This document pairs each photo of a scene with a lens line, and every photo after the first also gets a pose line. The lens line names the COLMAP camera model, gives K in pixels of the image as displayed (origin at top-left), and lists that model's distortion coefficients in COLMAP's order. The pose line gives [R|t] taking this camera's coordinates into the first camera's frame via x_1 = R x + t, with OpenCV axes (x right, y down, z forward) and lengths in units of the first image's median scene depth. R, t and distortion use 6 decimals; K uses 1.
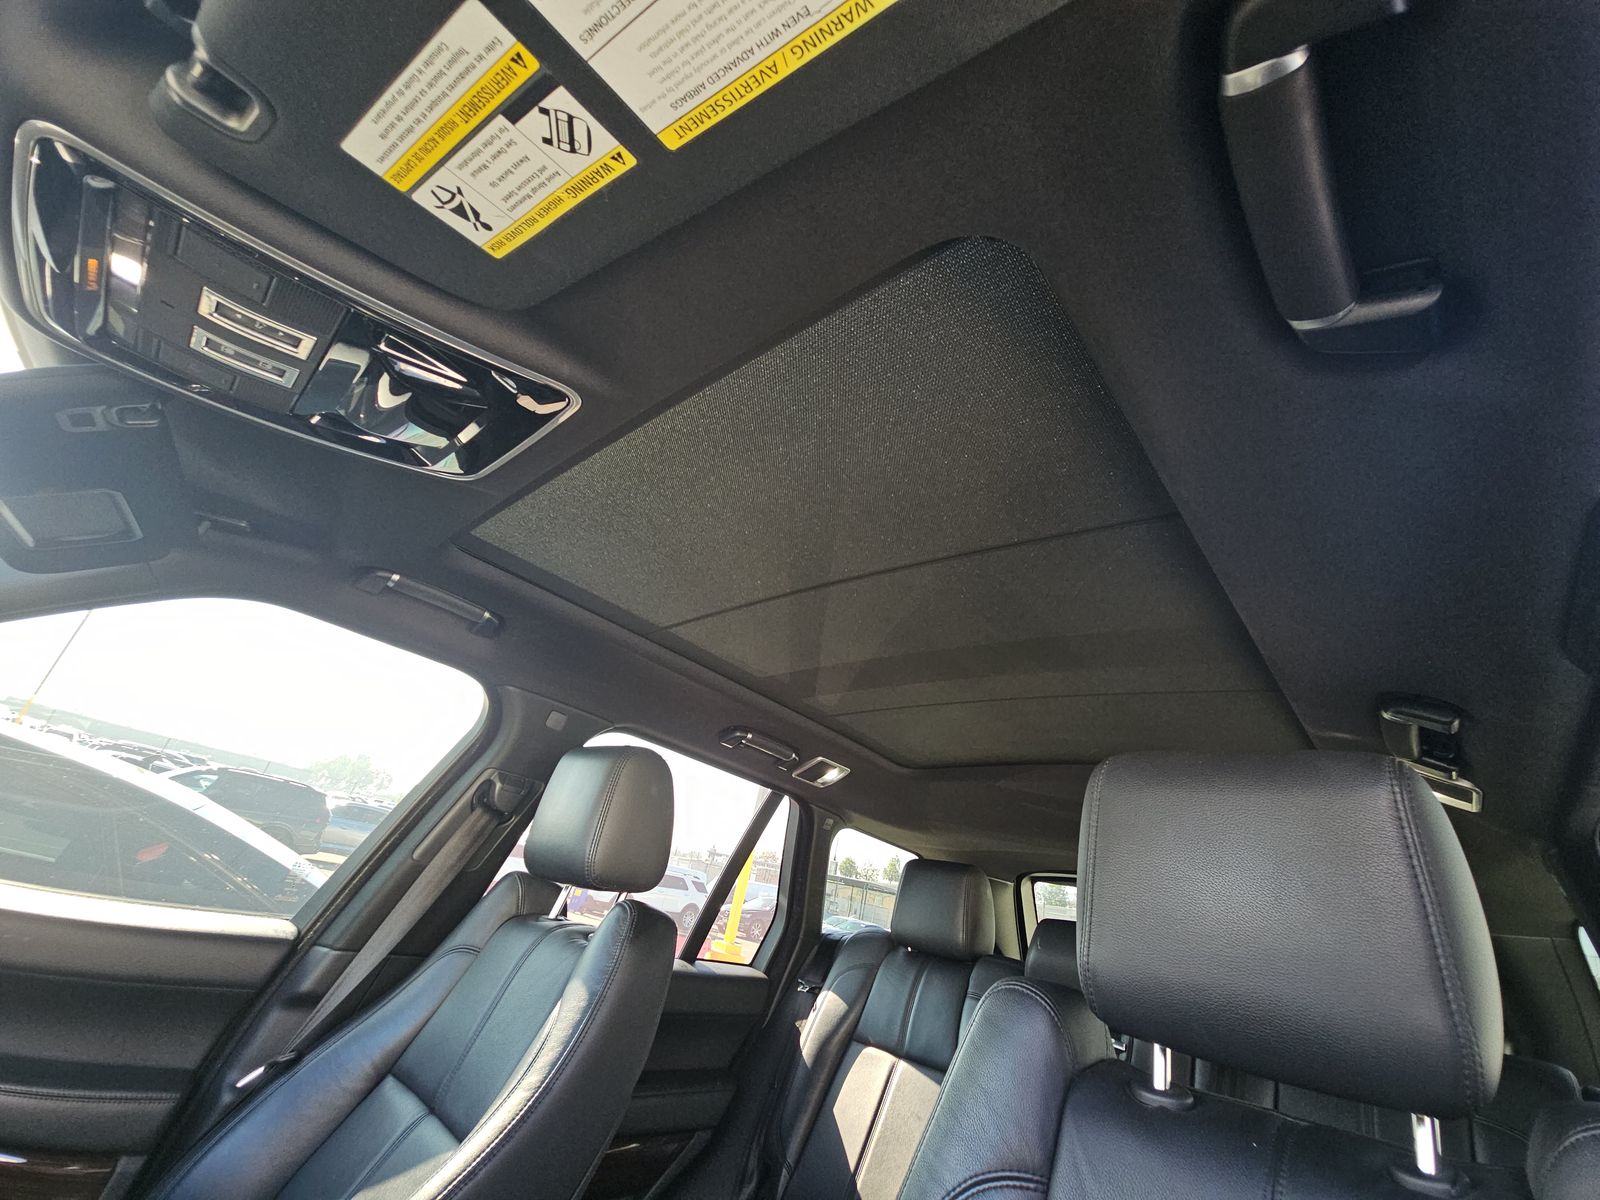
lens RADIAL K [[639.3, 0, 806.0], [0, 639.3, 595.2], [0, 0, 1]] dist [0.001373, -0.003068]
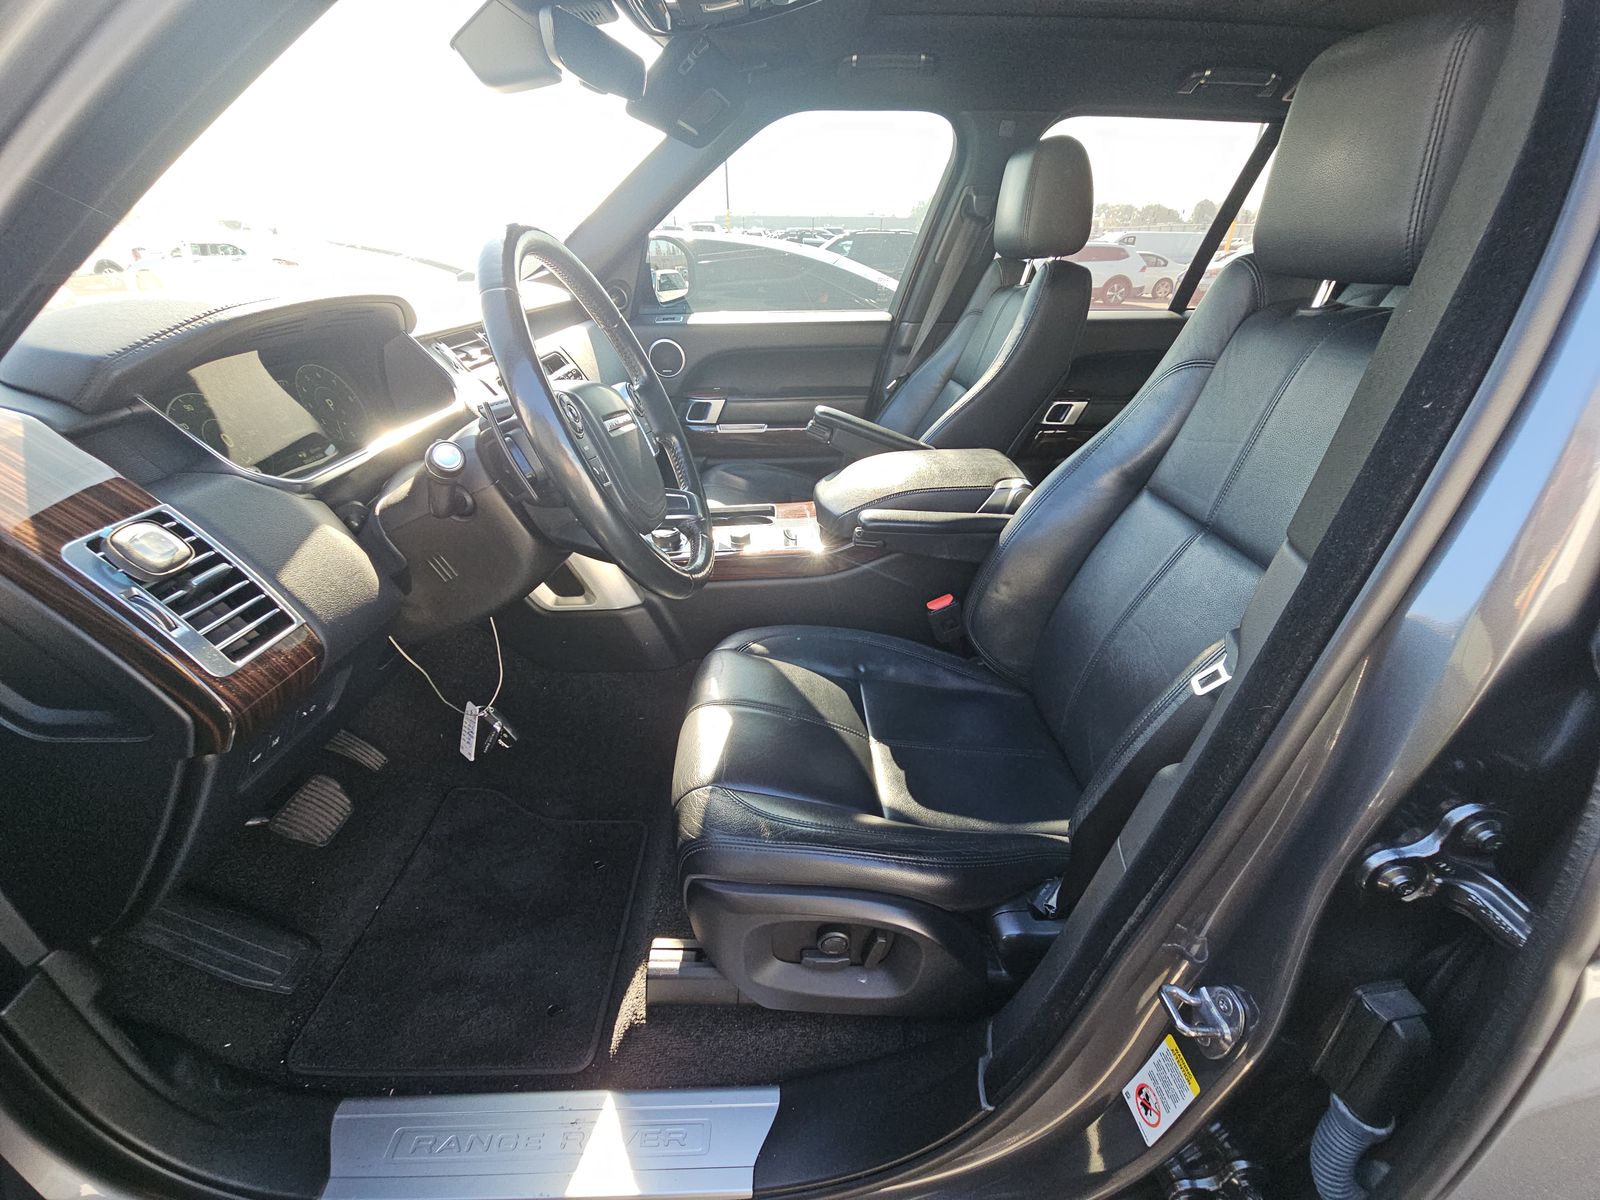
lens RADIAL K [[639.3, 0, 799.0], [0, 639.3, 600.3], [0, 0, 1]] dist [0.001373, -0.003068]
pose [[0.672853, 0.190185, -0.714911, 0.418551], [0.426921, 0.689402, 0.585204, -0.069034], [0.604158, -0.698967, 0.382672, -0.355584]]
